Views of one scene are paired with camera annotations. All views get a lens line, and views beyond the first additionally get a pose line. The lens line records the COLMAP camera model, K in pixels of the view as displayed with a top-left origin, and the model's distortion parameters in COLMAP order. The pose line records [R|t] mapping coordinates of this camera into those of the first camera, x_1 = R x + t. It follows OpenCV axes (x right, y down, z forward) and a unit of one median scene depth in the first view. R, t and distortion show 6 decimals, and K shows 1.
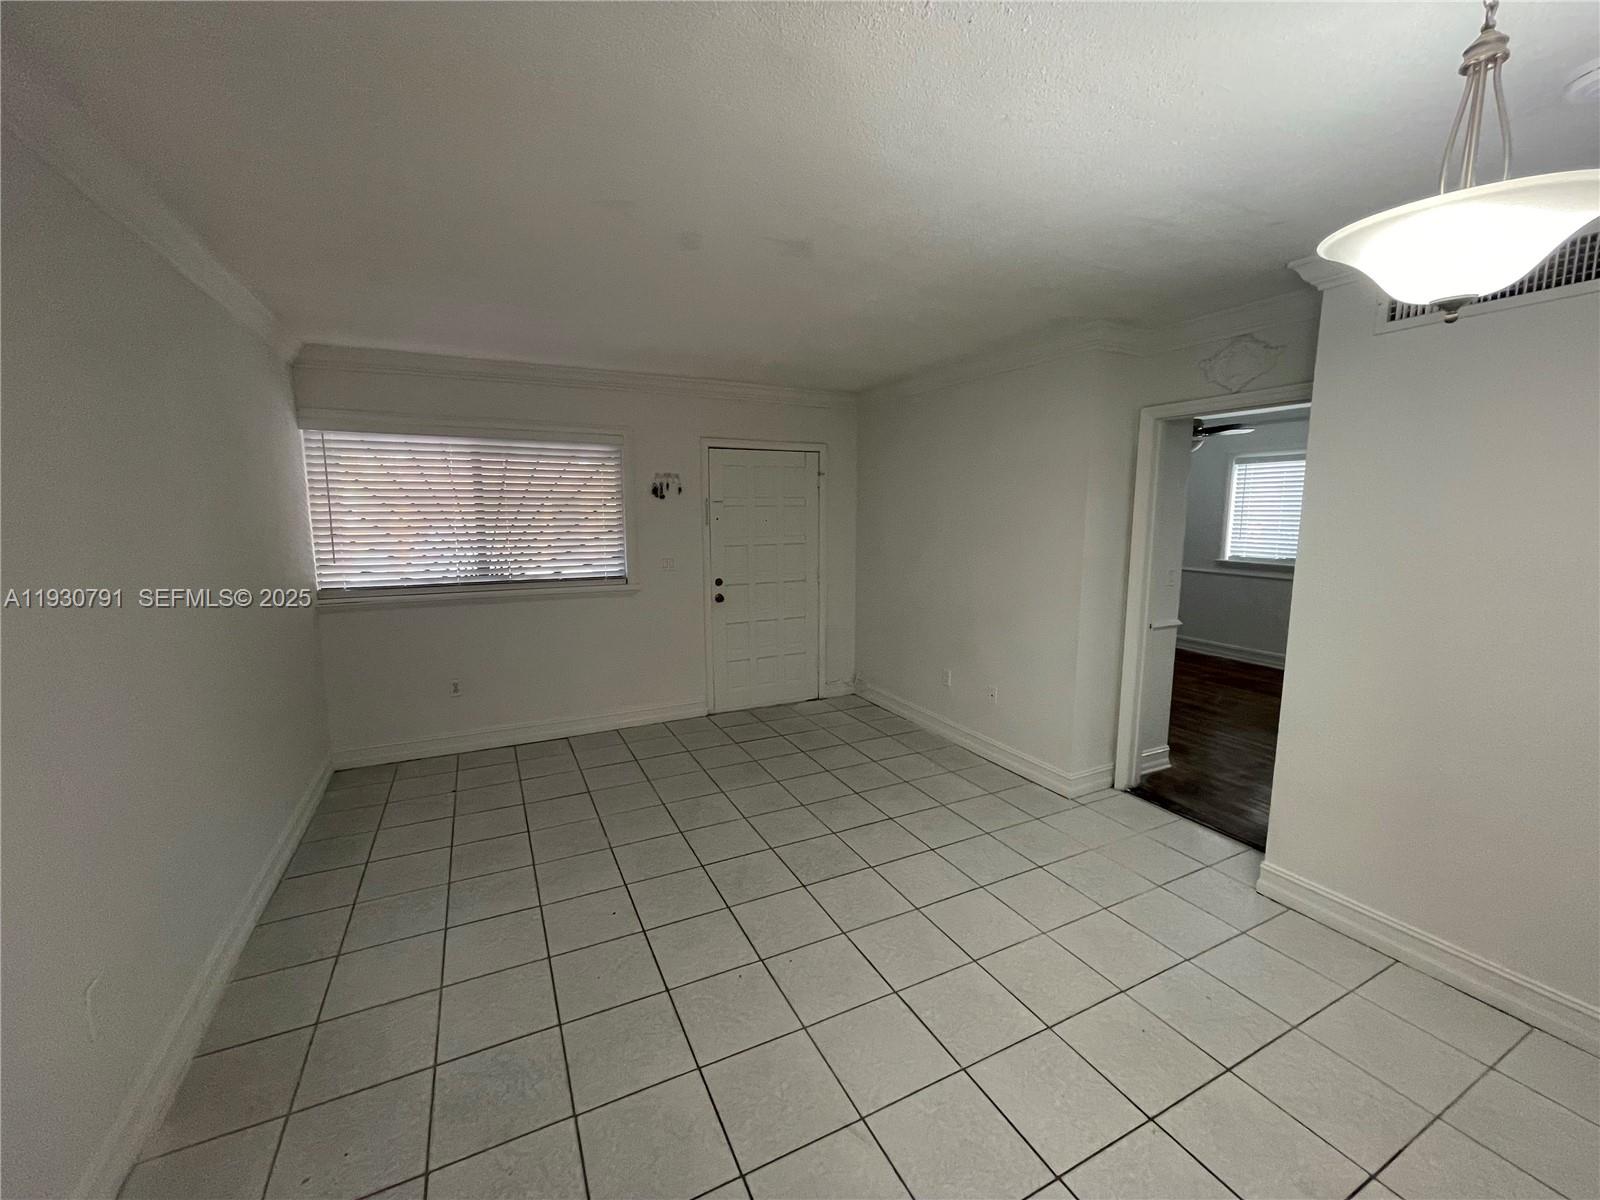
lens RADIAL K [[638.6, 0, 805.6], [0, 638.6, 593.3], [0, 0, 1]] dist [0.001053, 0.000073]
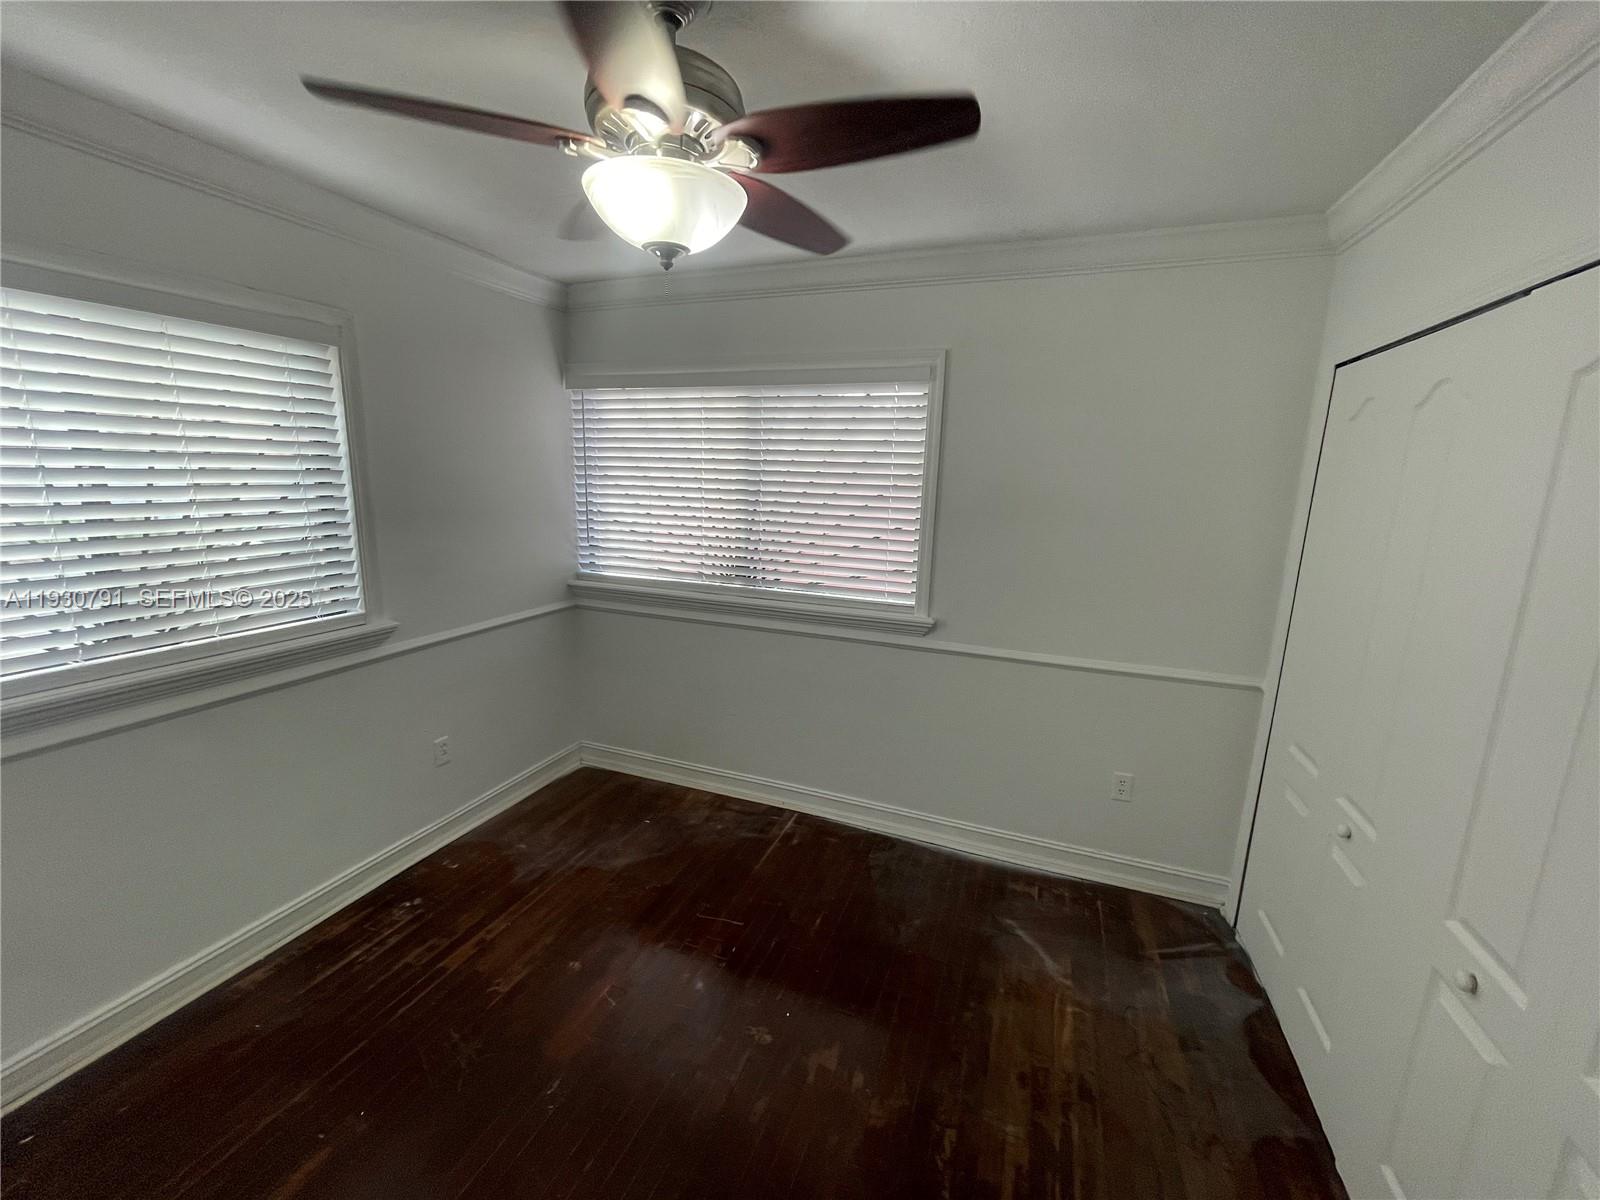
lens RADIAL K [[638.6, 0, 798.5], [0, 638.6, 596.9], [0, 0, 1]] dist [0.001053, 0.000073]
pose [[0.688651, 0.157004, -0.707891, 0.086828], [-0.120939, 0.987471, 0.101361, -0.096721], [0.714936, 0.015809, 0.699011, 0.583813]]
